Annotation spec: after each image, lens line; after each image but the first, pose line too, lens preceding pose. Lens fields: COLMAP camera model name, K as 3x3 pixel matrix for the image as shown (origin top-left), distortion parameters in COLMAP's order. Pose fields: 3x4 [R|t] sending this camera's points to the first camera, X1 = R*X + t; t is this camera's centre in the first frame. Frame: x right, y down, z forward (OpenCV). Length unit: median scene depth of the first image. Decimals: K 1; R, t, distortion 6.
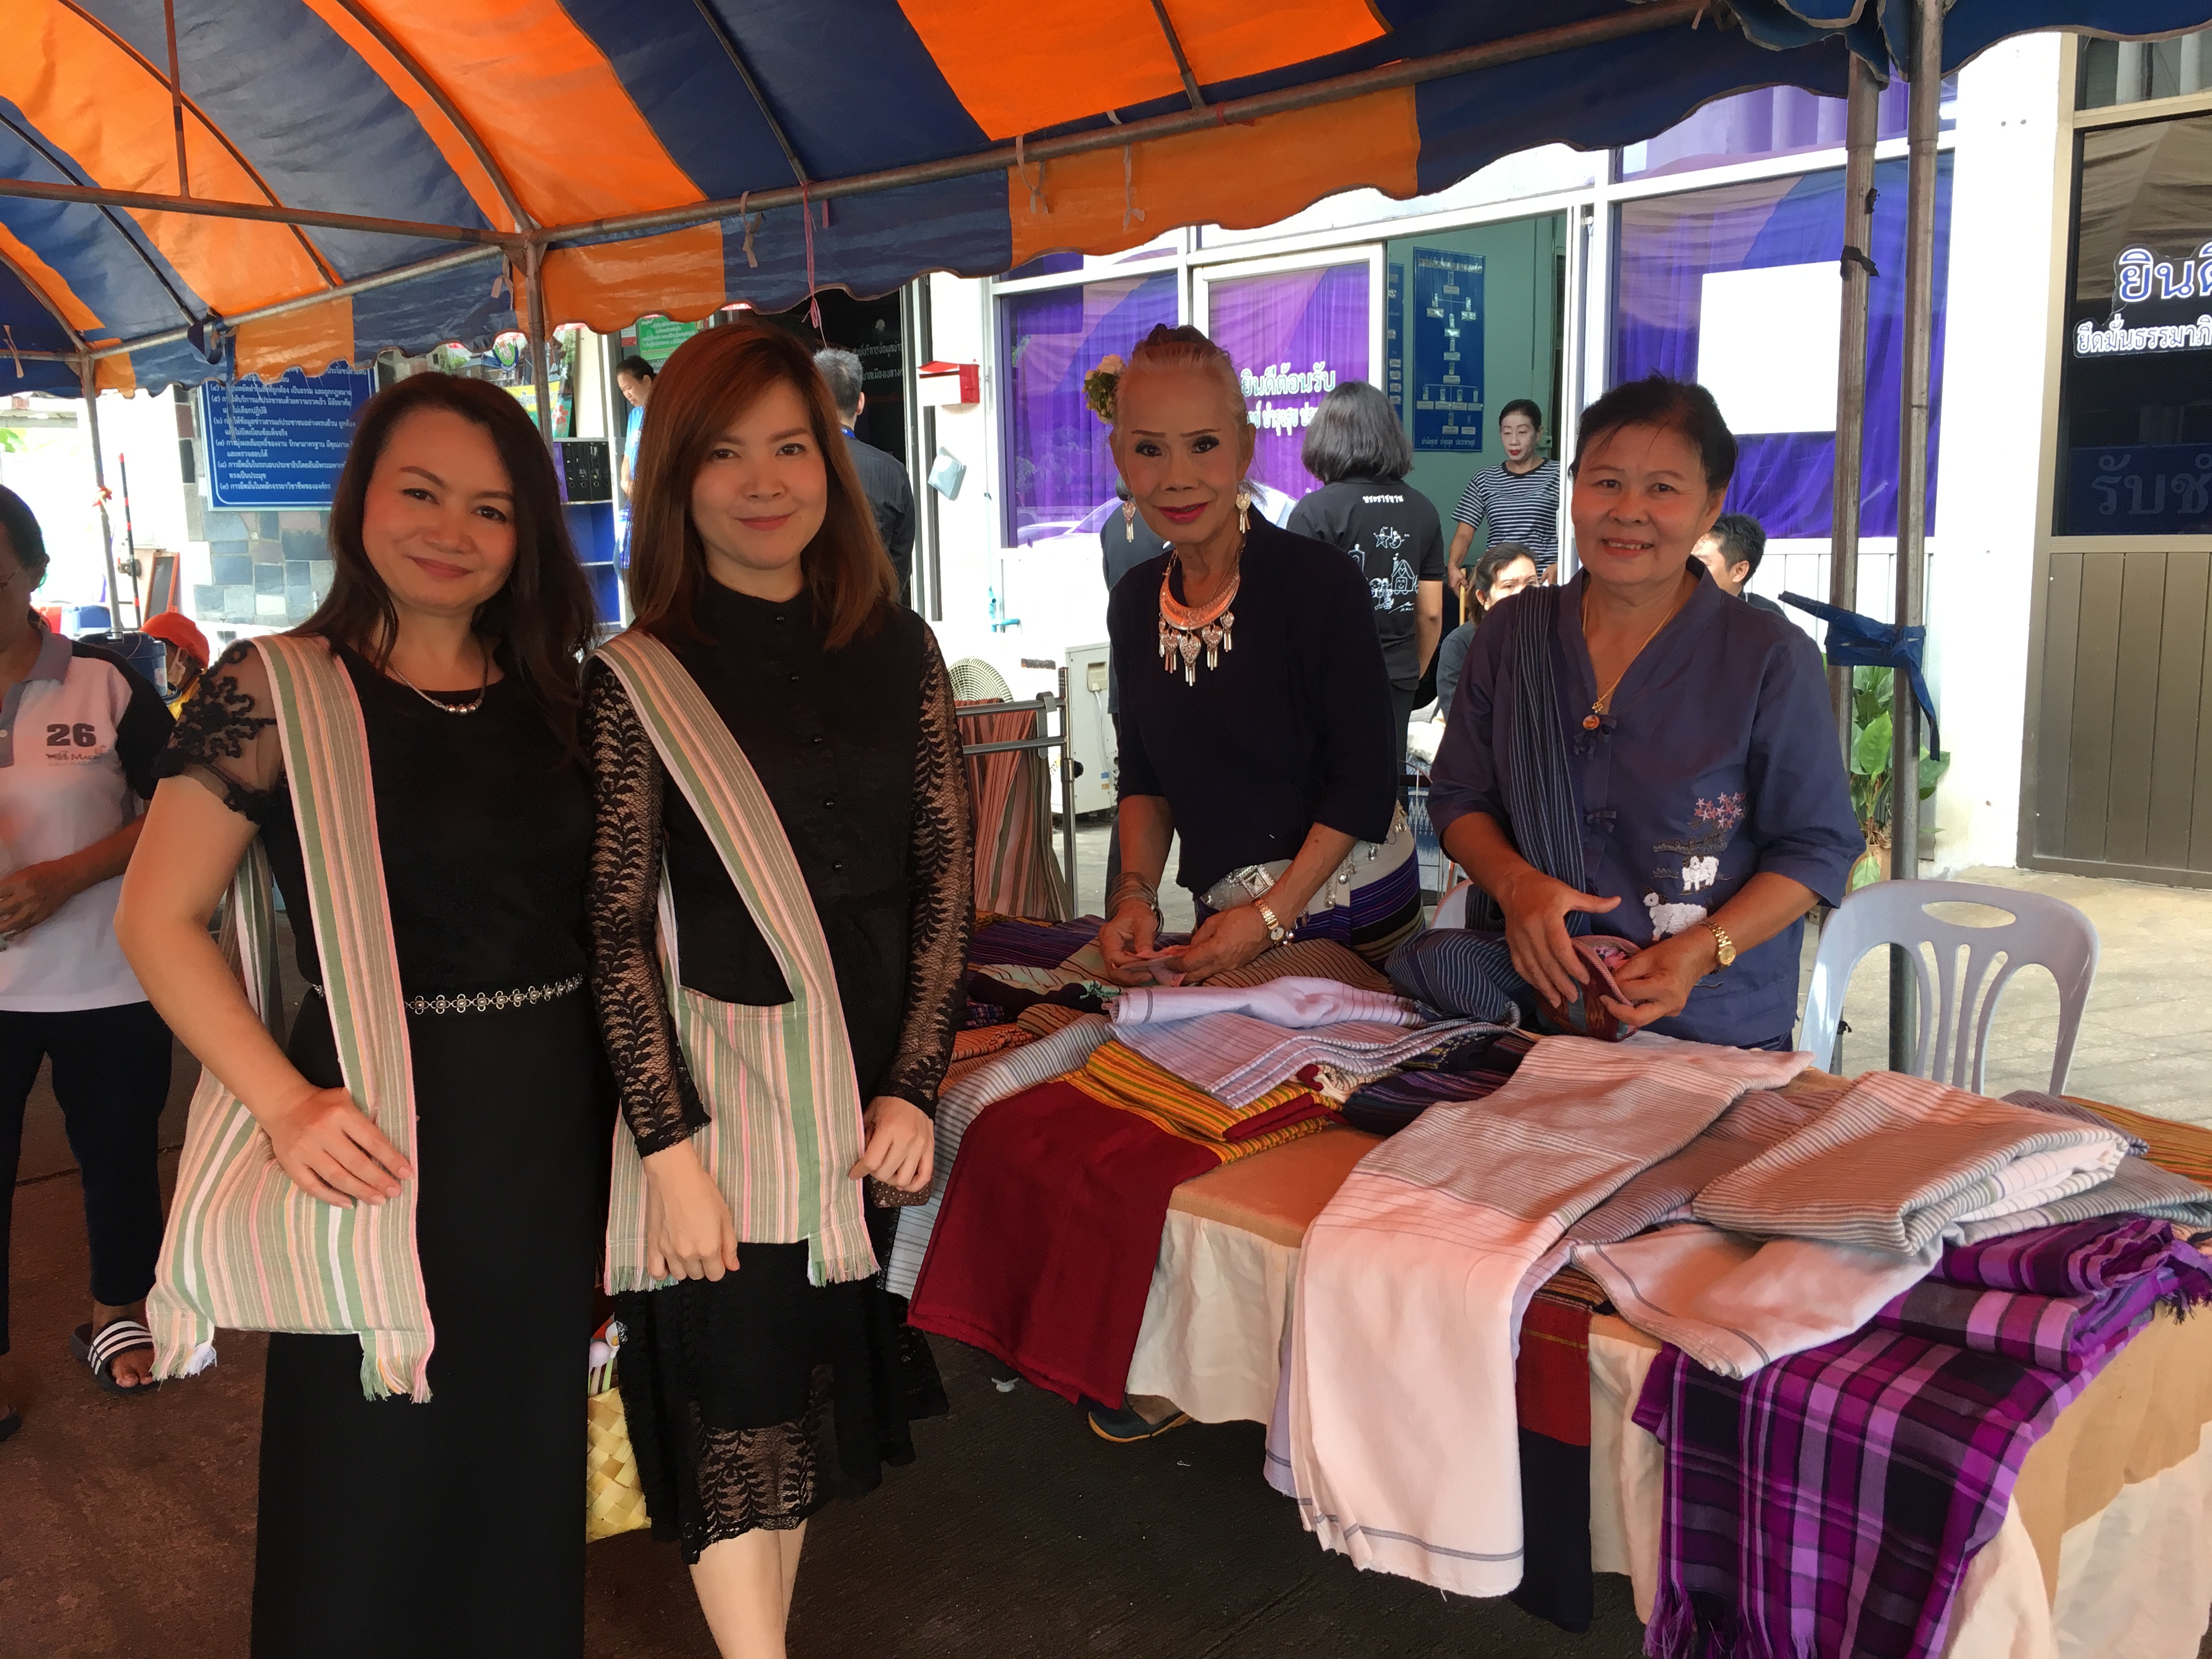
lens RADIAL K [[1863.3, 0, 1100.6], [0, 1863.3, 817.5], [0, 0, 1]] dist [0.081540, -0.111996]
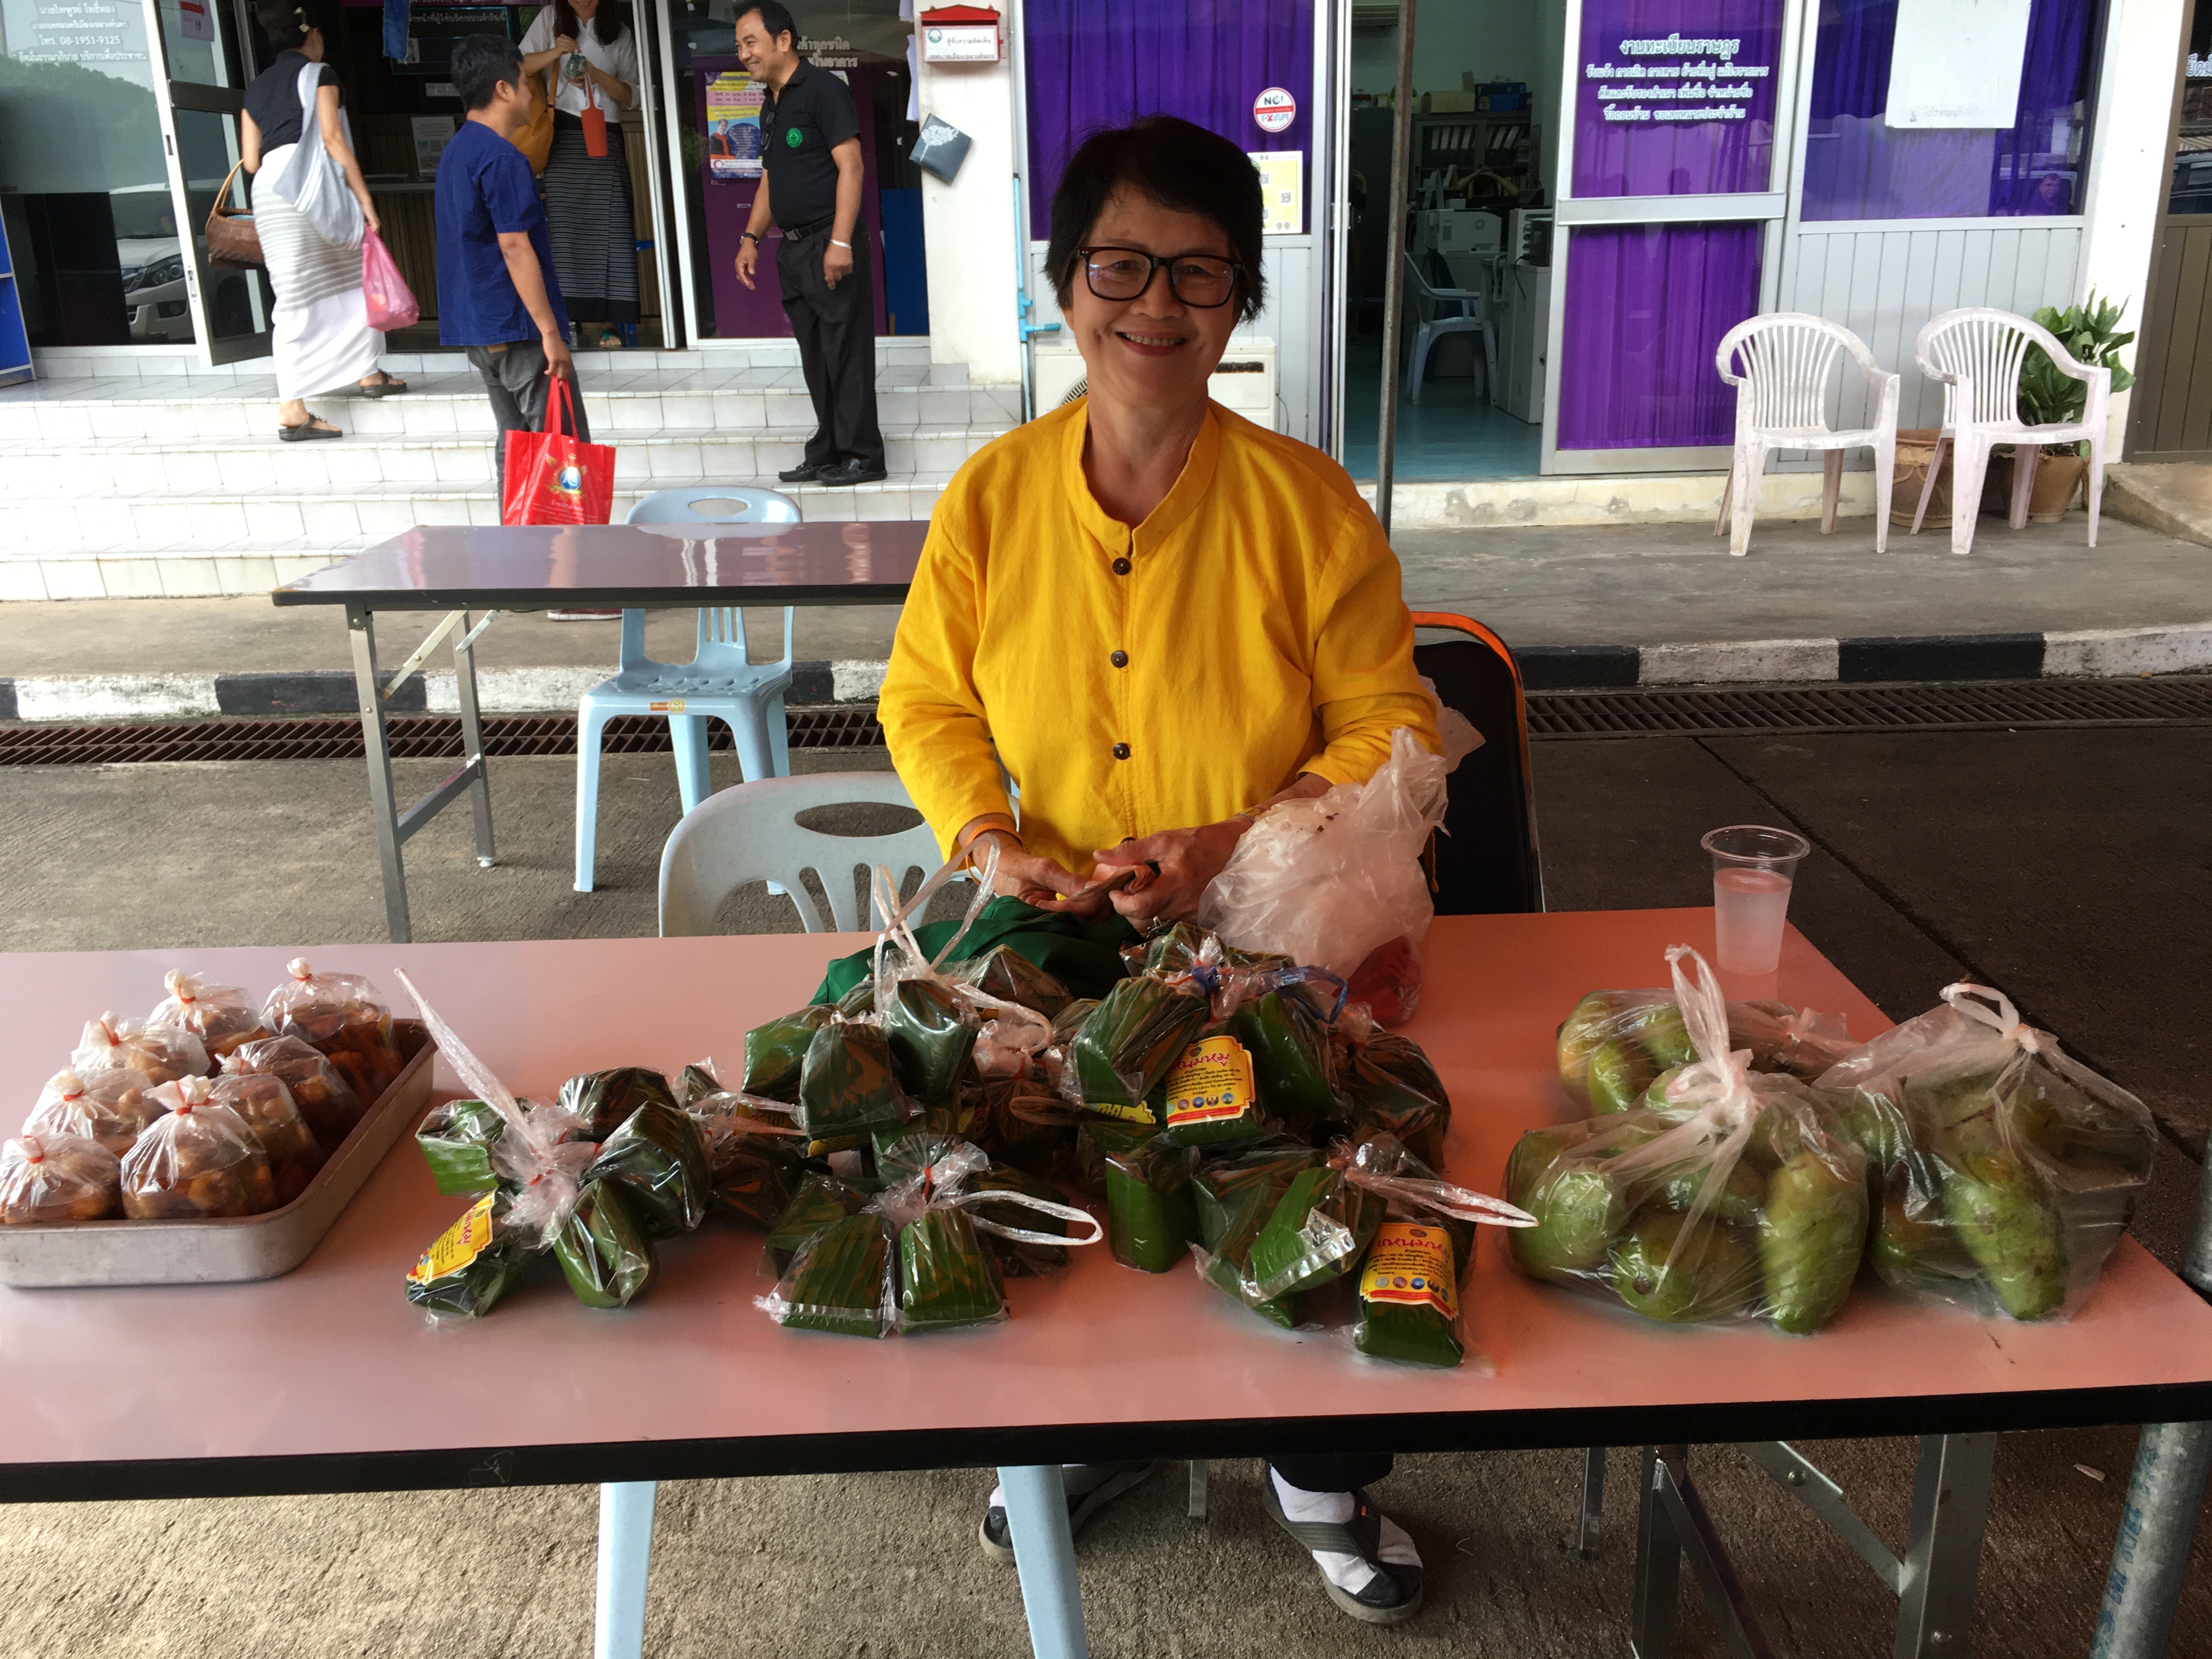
lens RADIAL K [[1863.3, 0, 1100.6], [0, 1863.3, 817.5], [0, 0, 1]] dist [0.081540, -0.111996]
pose [[0.705017, -0.207452, 0.678170, -1.061141], [0.113820, 0.976962, 0.180527, -0.056244], [-0.699997, -0.050085, 0.712387, 0.538015]]
